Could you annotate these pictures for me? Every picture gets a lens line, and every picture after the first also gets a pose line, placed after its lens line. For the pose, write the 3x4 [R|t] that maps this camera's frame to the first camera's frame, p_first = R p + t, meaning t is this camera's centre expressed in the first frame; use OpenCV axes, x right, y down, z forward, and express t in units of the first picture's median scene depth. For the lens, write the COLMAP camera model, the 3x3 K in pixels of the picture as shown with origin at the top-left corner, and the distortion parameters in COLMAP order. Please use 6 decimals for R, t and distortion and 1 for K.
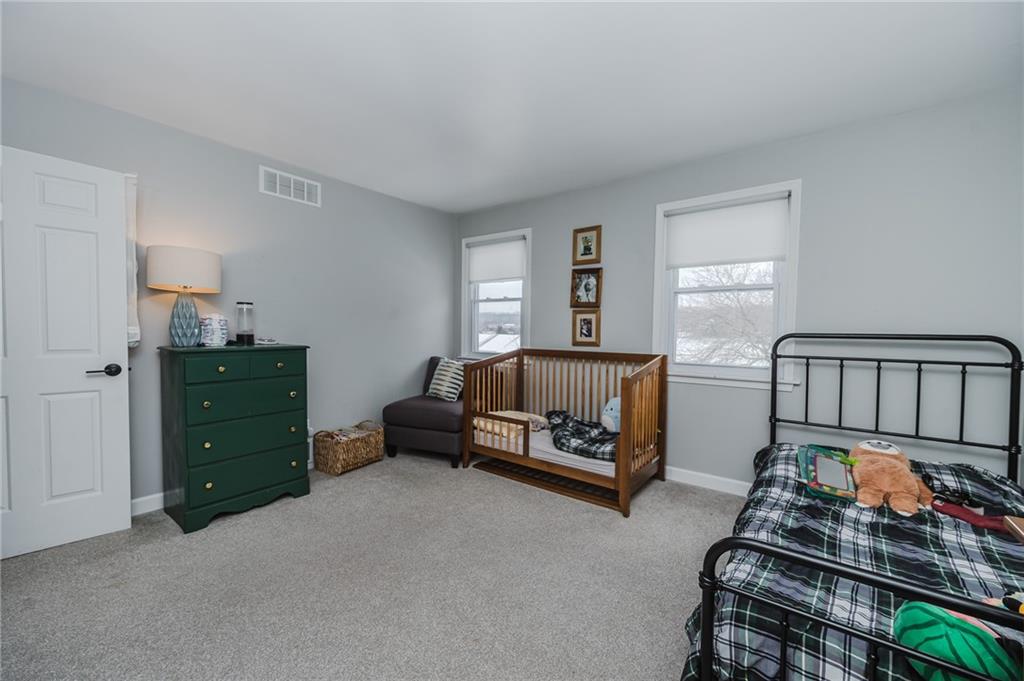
lens RADIAL K [[404.2, 0, 512.0], [0, 404.2, 340.5], [0, 0, 1]] dist [0.000186, 0.000030]
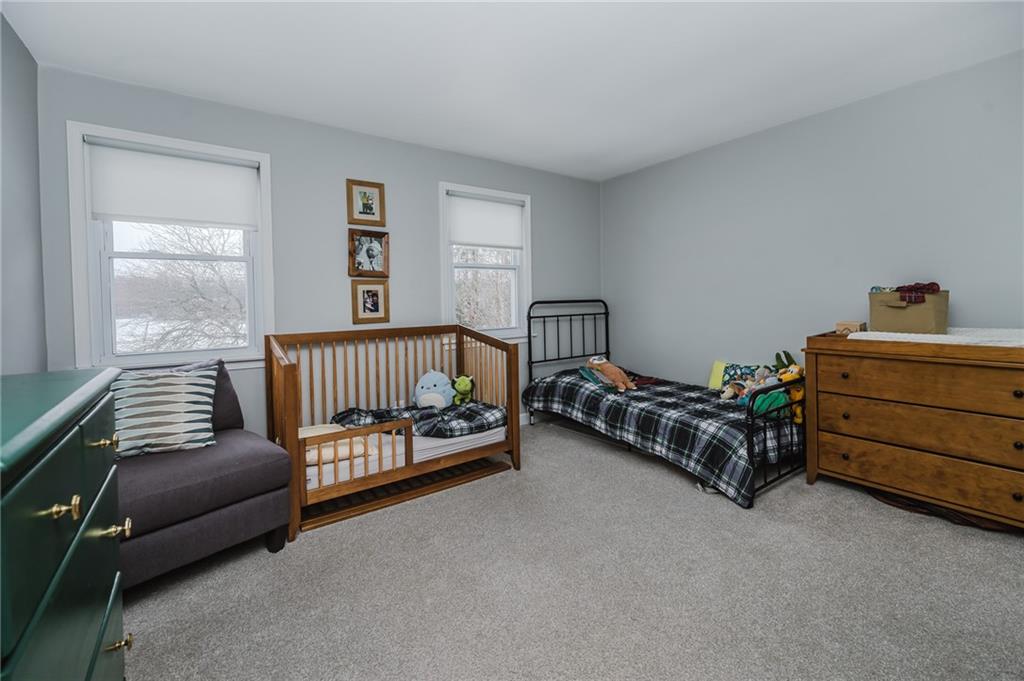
lens RADIAL K [[432.1, 0, 514.8], [0, 432.1, 302.7], [0, 0, 1]] dist [0.000916, 0.000215]
pose [[0.270610, -0.021826, 0.962442, -0.599238], [0.050669, 0.998680, 0.008401, -0.020939], [-0.961355, 0.046492, 0.271358, 0.474082]]
